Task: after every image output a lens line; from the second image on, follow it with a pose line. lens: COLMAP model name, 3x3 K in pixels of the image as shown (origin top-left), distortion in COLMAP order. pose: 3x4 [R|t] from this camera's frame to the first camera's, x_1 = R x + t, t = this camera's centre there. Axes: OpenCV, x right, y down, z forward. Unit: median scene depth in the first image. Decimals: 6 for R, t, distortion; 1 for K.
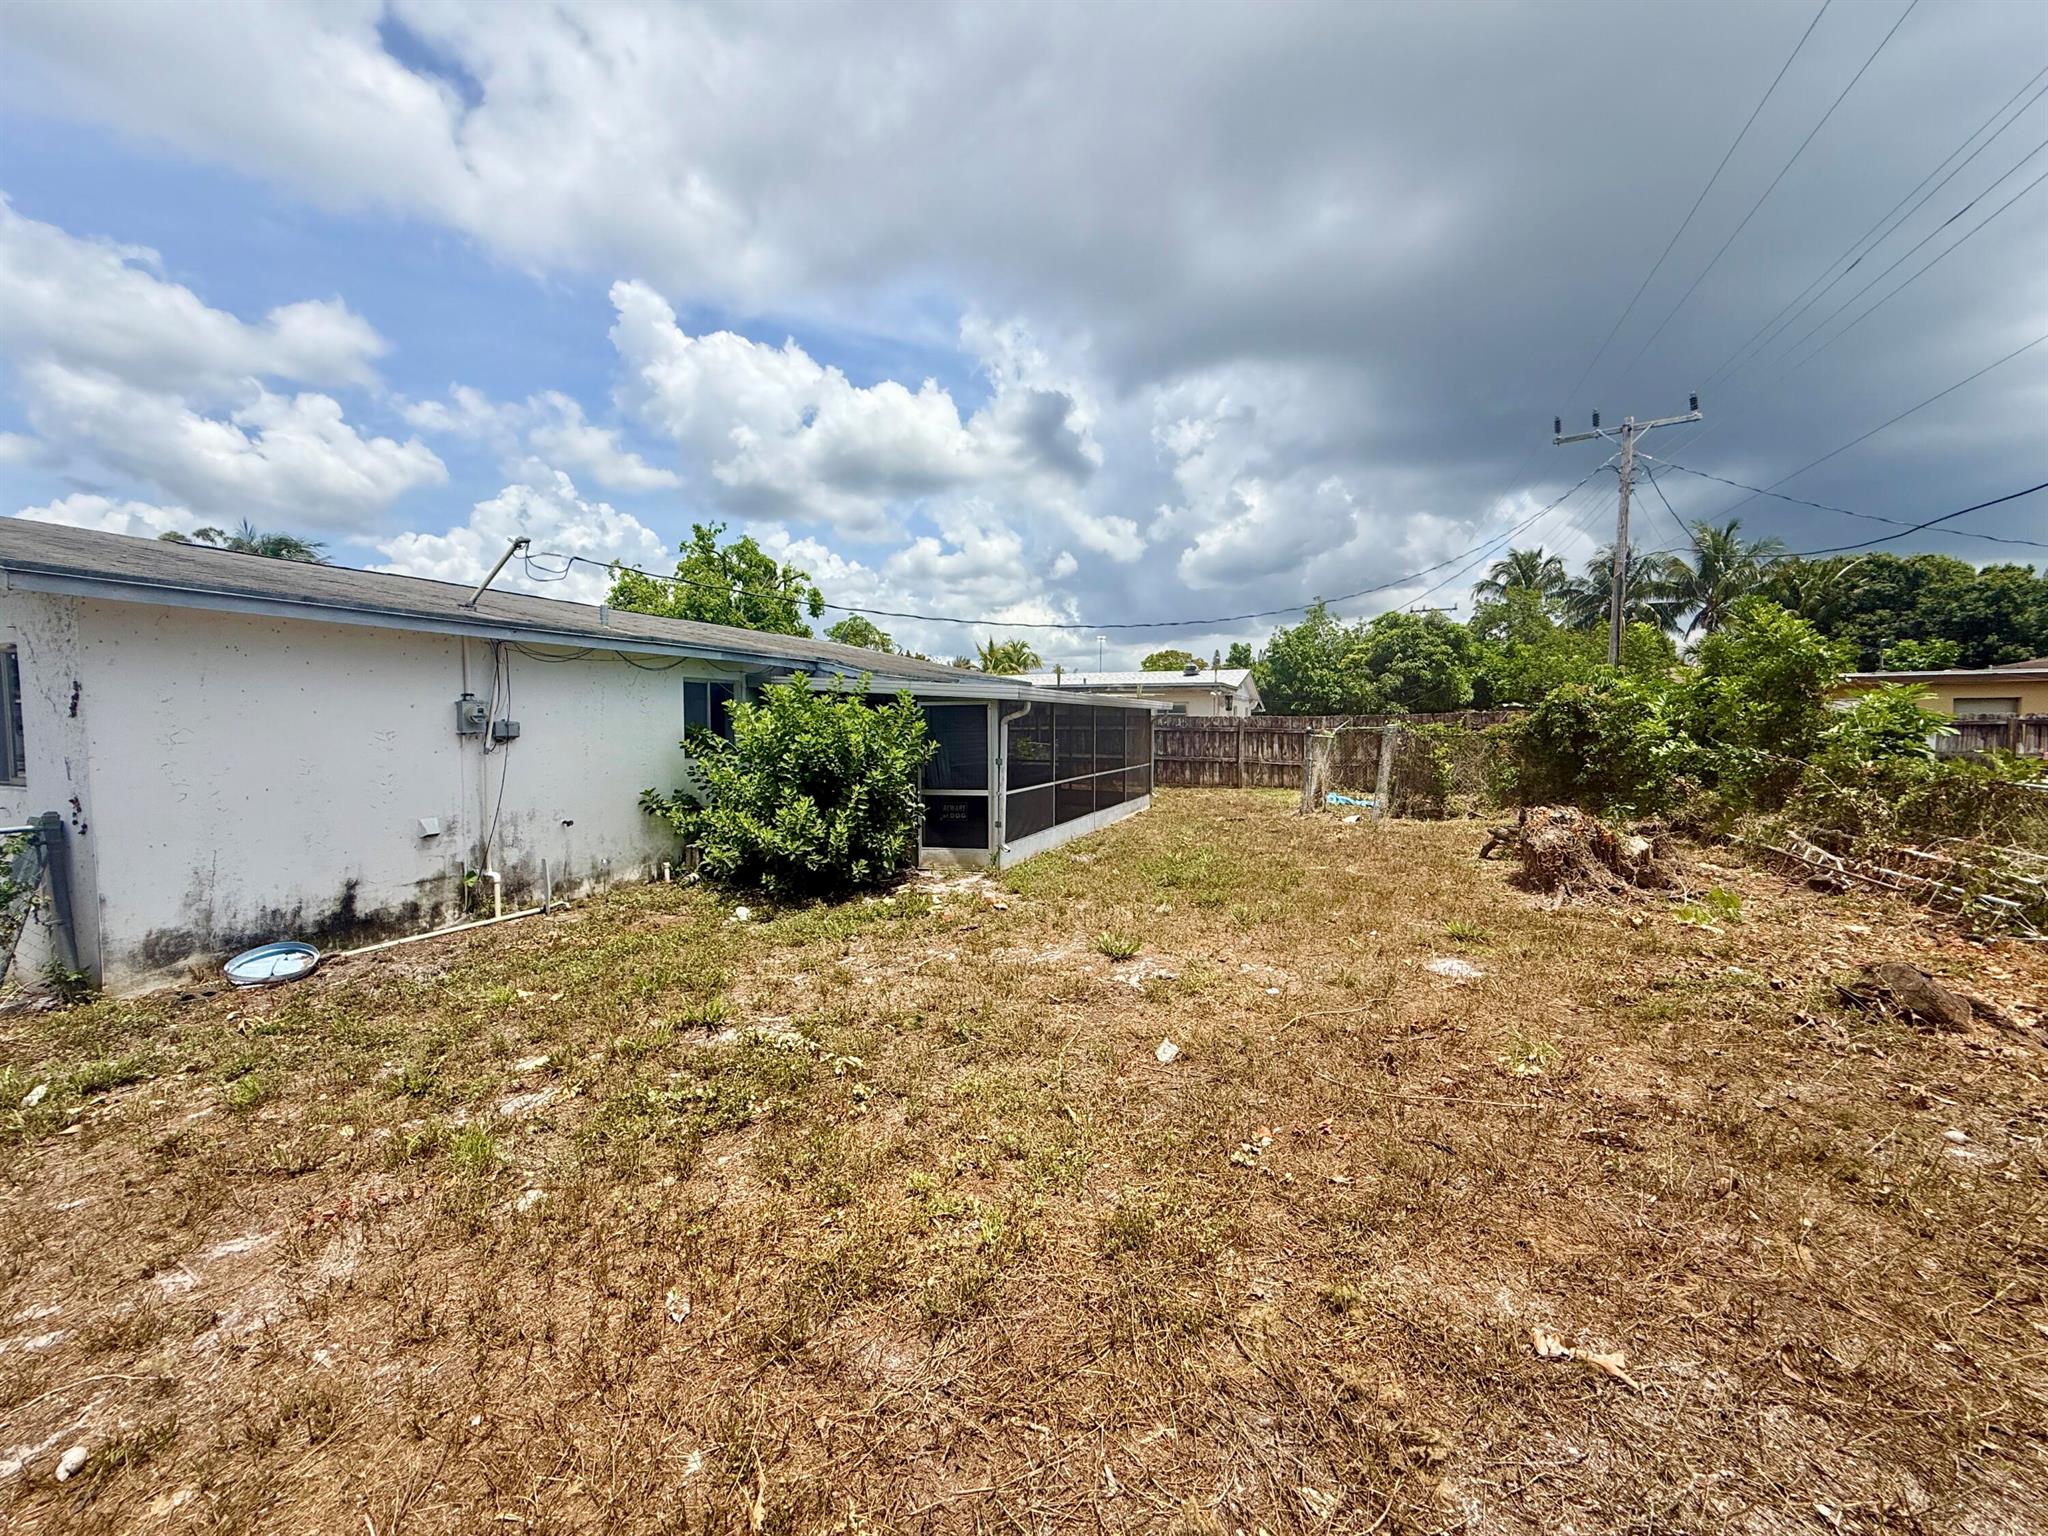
lens RADIAL K [[817.8, 0, 1017.2], [0, 817.8, 774.1], [0, 0, 1]] dist [0.000004, 0.000131]
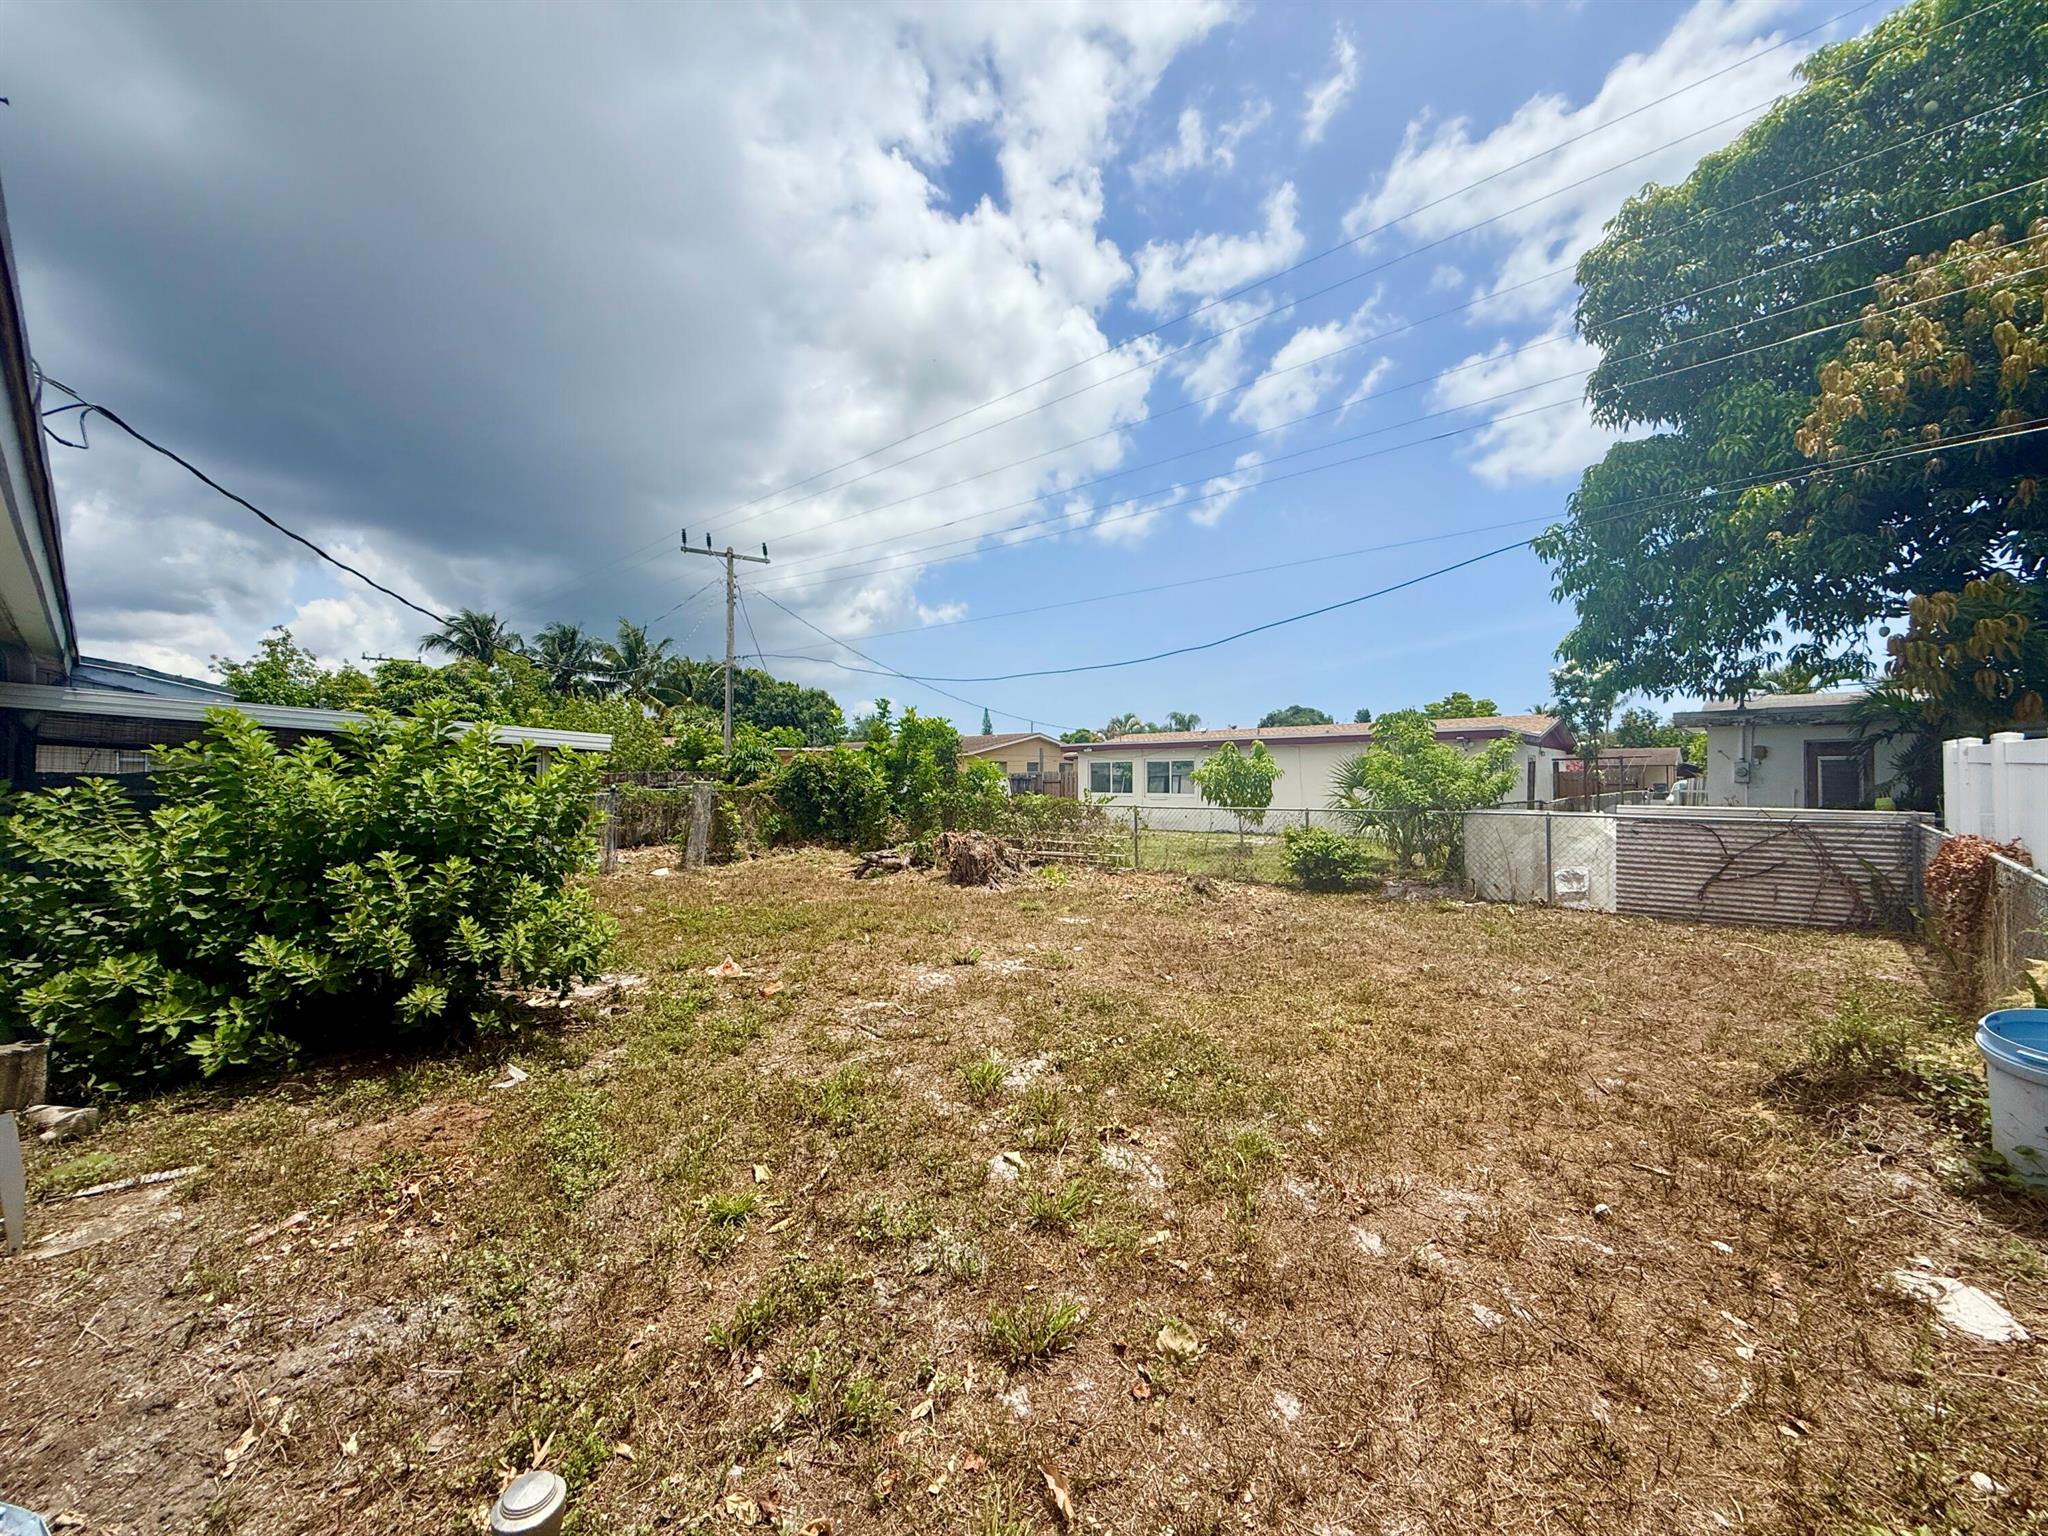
lens RADIAL K [[817.8, 0, 1021.2], [0, 817.8, 771.5], [0, 0, 1]] dist [0.000004, 0.000131]
pose [[0.330056, 0.006931, 0.943936, -0.141318], [0.065904, 0.997364, -0.030367, -0.004234], [-0.941658, 0.072232, 0.328729, 0.067112]]
